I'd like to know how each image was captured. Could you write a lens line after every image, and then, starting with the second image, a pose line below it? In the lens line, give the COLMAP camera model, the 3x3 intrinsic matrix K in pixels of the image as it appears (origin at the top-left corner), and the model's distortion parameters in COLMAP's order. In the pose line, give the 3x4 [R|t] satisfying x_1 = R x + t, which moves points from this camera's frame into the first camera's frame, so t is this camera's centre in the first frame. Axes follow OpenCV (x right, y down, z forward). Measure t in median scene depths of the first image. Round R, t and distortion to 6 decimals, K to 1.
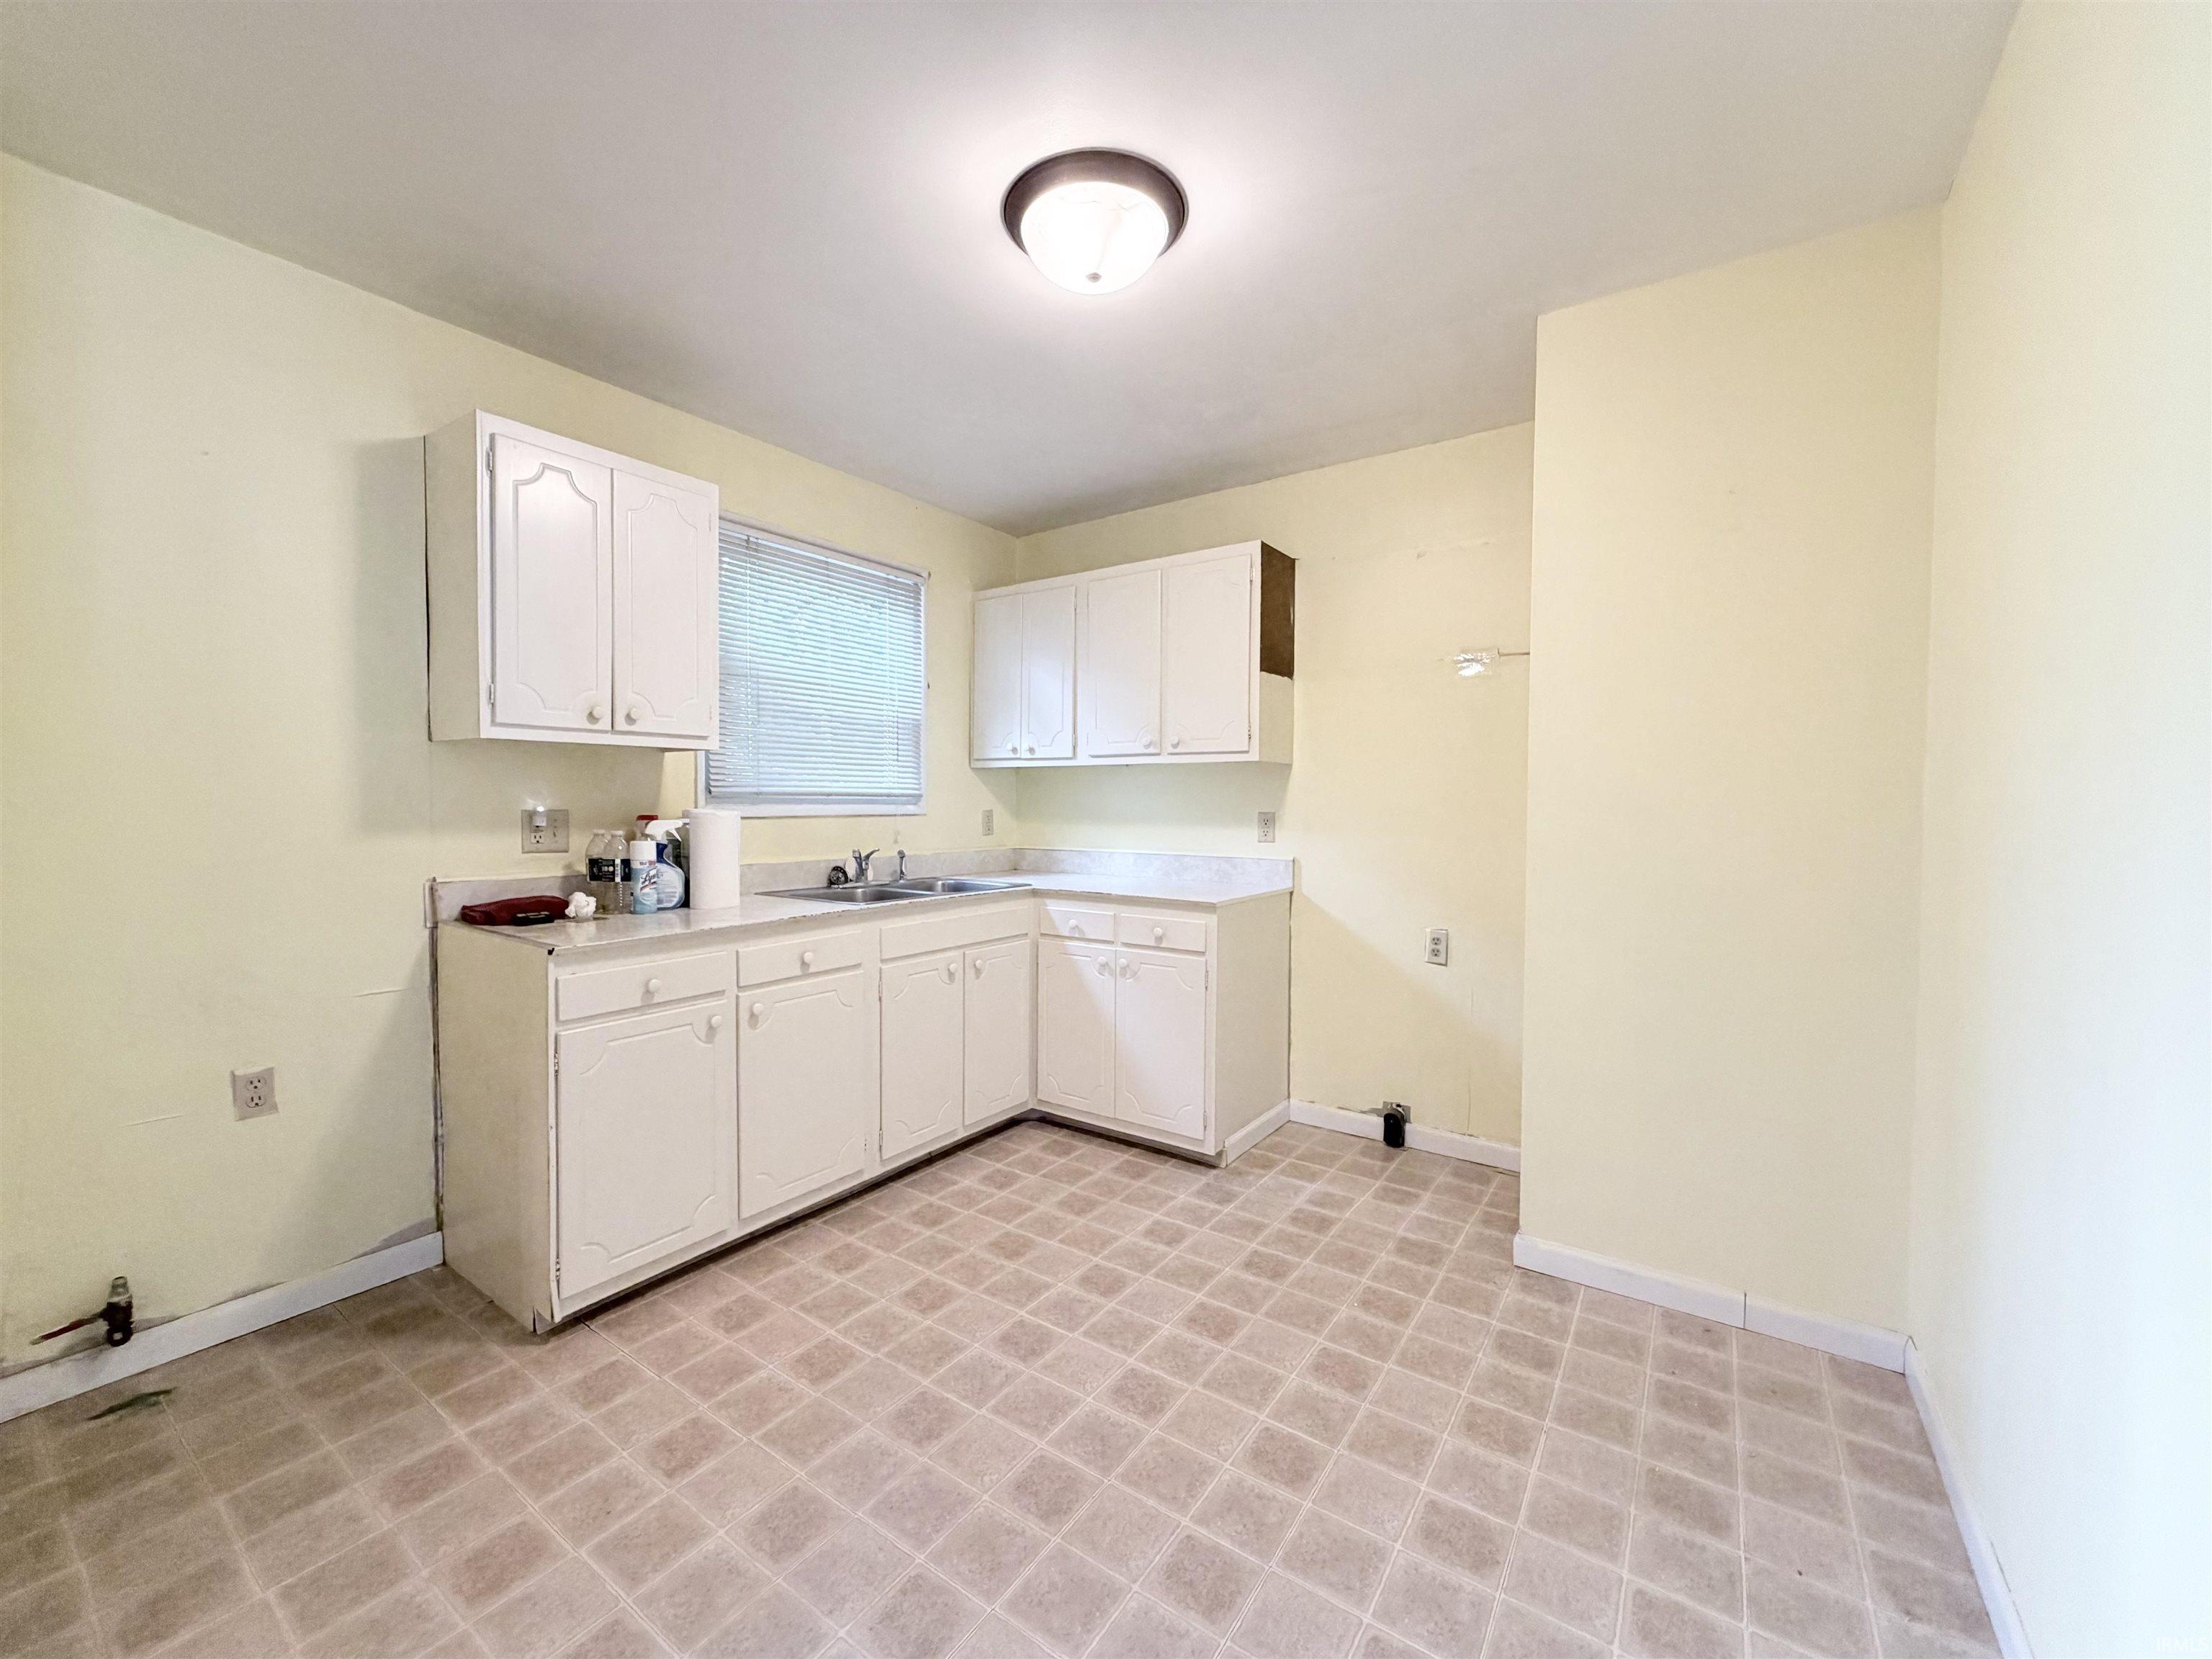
lens RADIAL K [[875.9, 0, 1100.3], [0, 875.9, 830.0], [0, 0, 1]] dist [-0.001722, -0.000328]
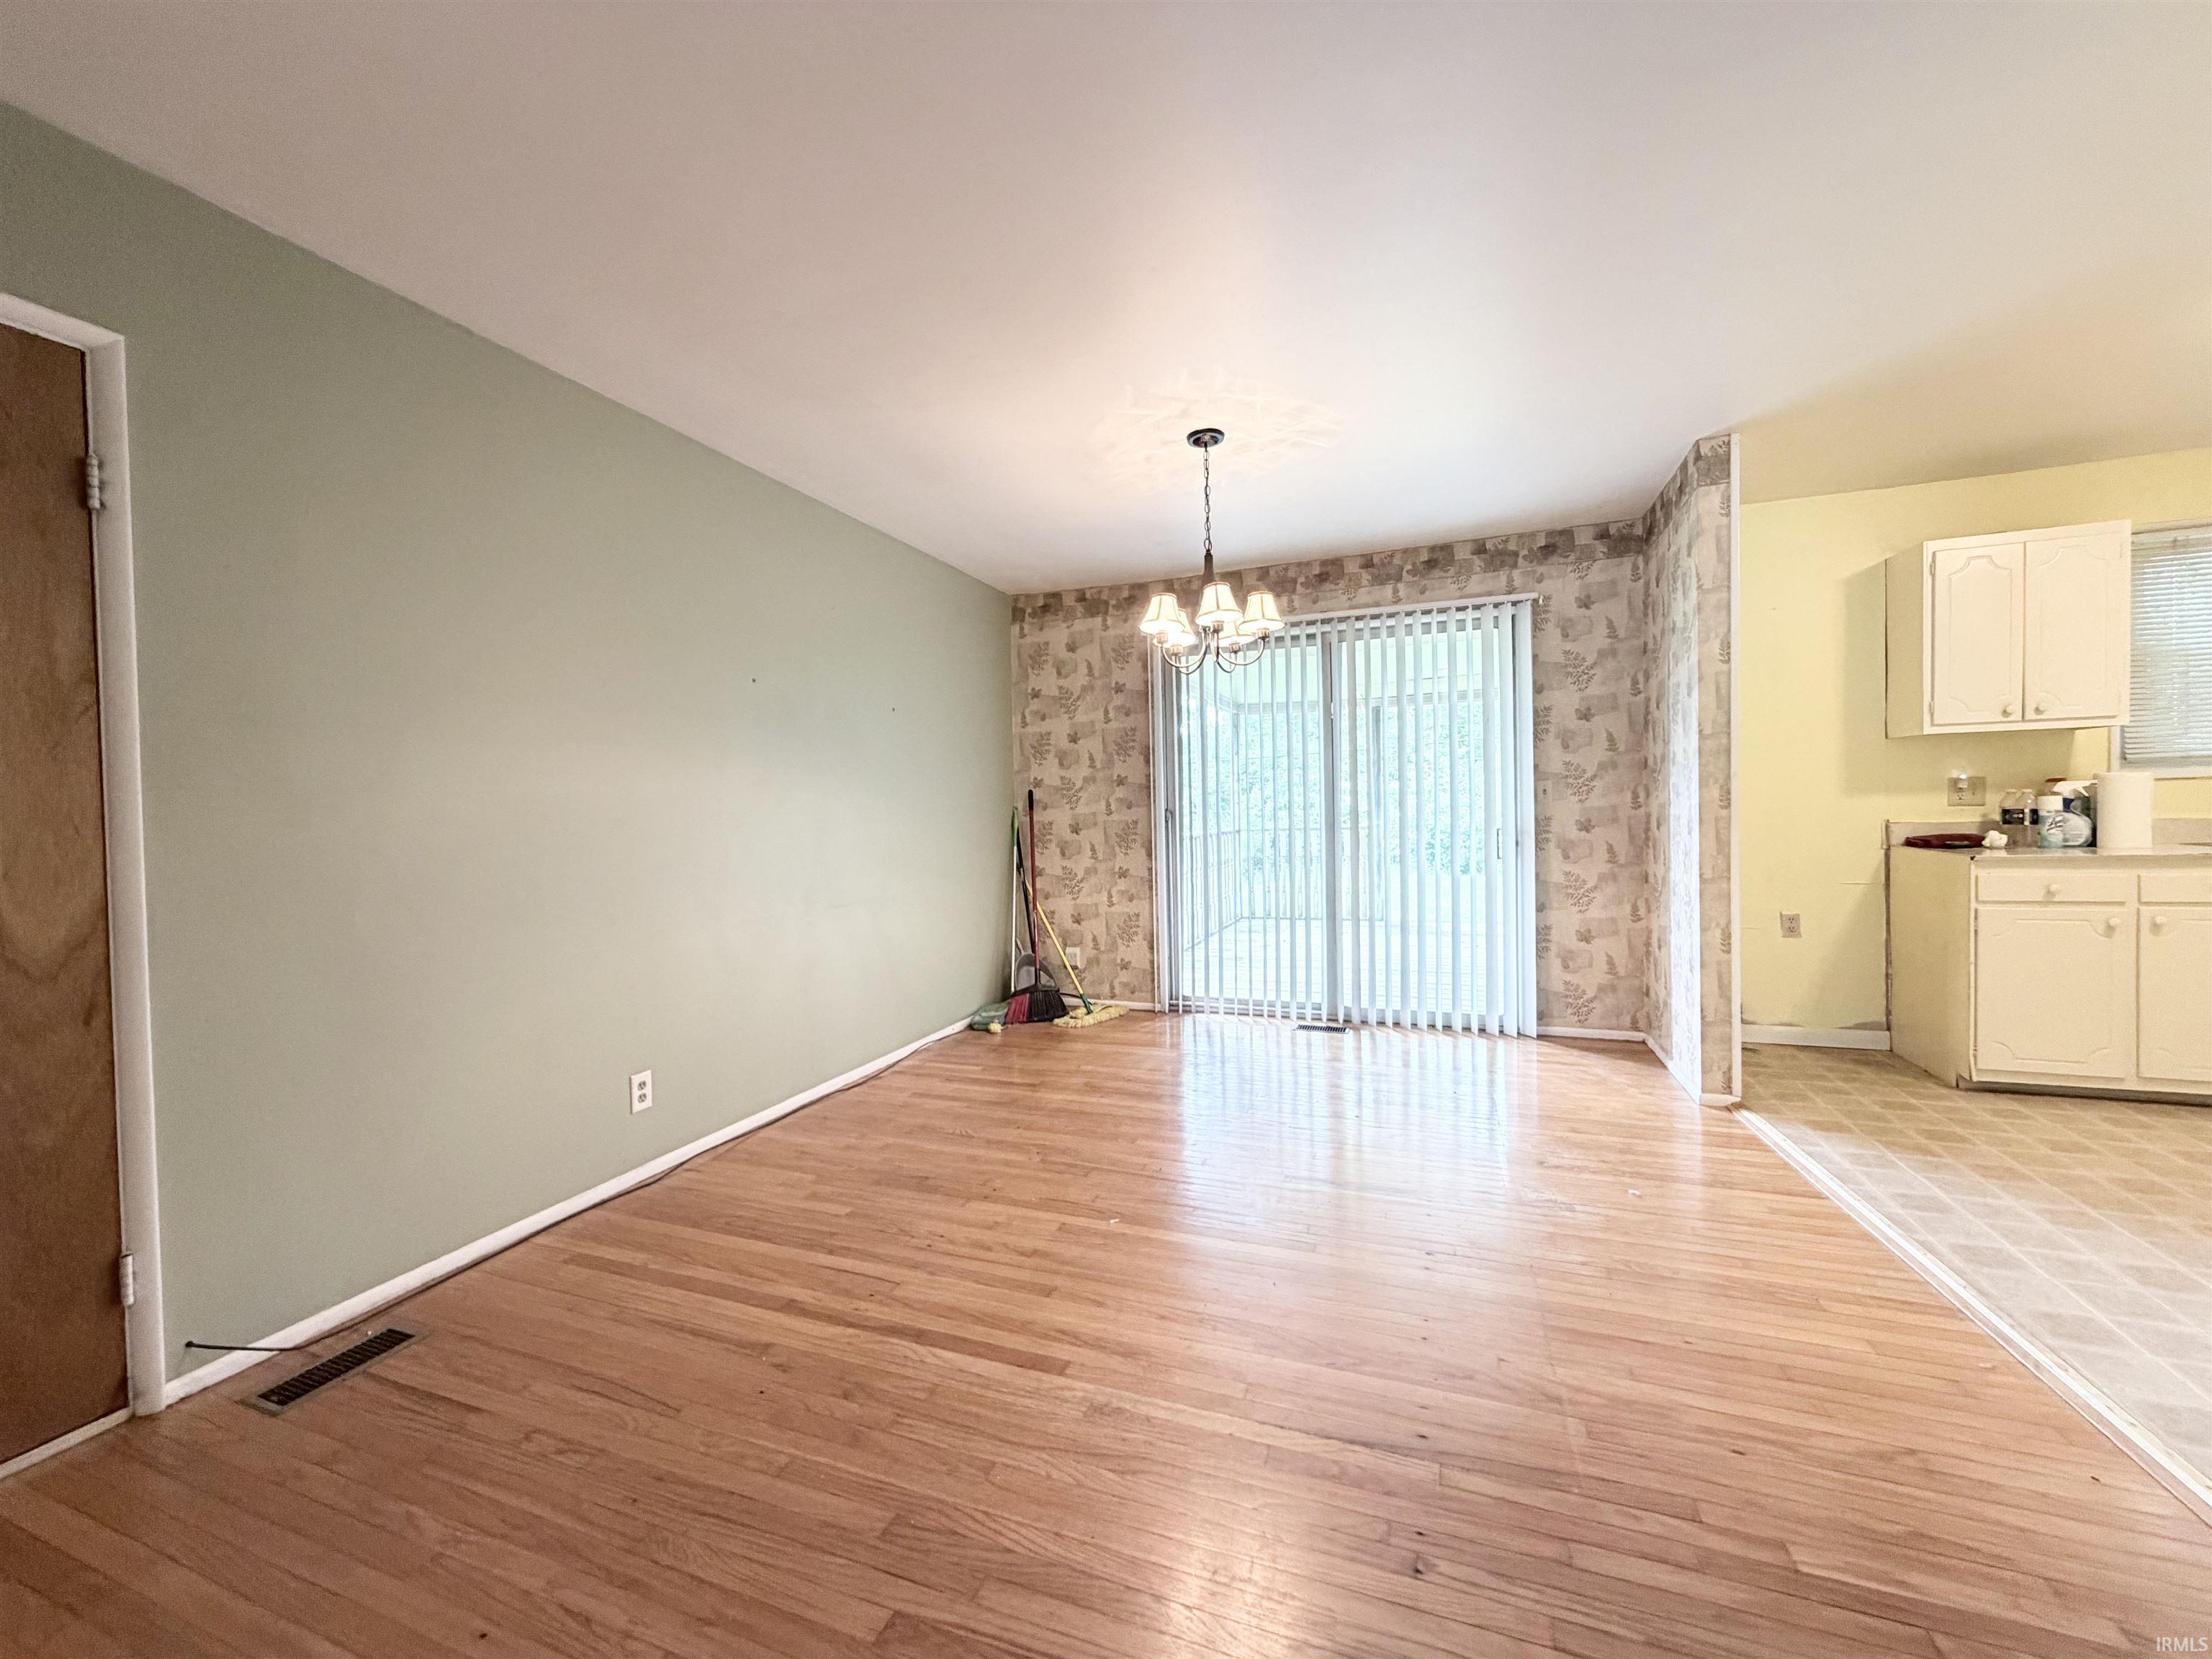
lens RADIAL K [[875.9, 0, 1097.2], [0, 875.9, 836.8], [0, 0, 1]] dist [-0.001722, -0.000328]
pose [[0.237195, 0.011900, -0.971389, 0.500914], [-0.003271, 0.999929, 0.011451, 0.071107], [0.971457, 0.000462, 0.237217, -0.857230]]
